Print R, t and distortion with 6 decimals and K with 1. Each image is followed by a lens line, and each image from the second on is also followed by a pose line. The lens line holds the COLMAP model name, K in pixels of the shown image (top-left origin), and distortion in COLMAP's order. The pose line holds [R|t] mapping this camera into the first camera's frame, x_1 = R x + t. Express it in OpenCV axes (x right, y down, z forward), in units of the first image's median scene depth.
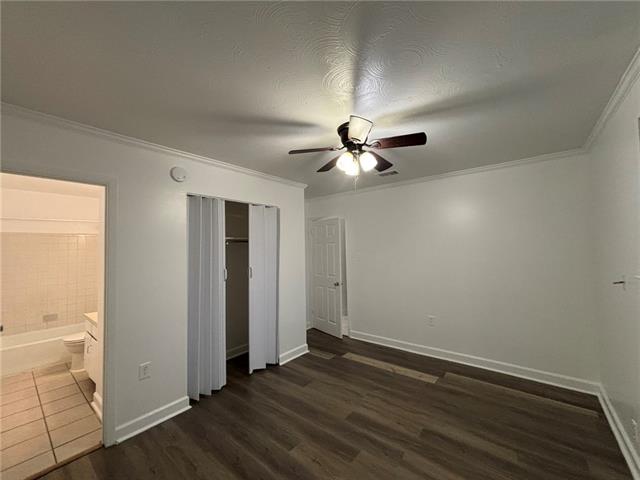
lens RADIAL K [[258.4, 0, 318.2], [0, 258.4, 237.9], [0, 0, 1]] dist [-0.015551, -0.000309]
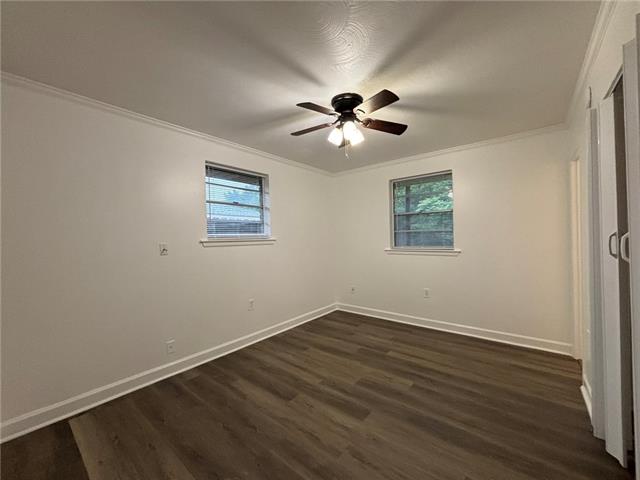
lens RADIAL K [[258.4, 0, 318.2], [0, 258.4, 237.9], [0, 0, 1]] dist [-0.015551, -0.000309]
pose [[-0.999036, 0.043825, 0.002714, 0.243800], [0.043677, 0.998198, -0.041154, 0.152061], [-0.004512, -0.040996, -0.999149, 1.803828]]
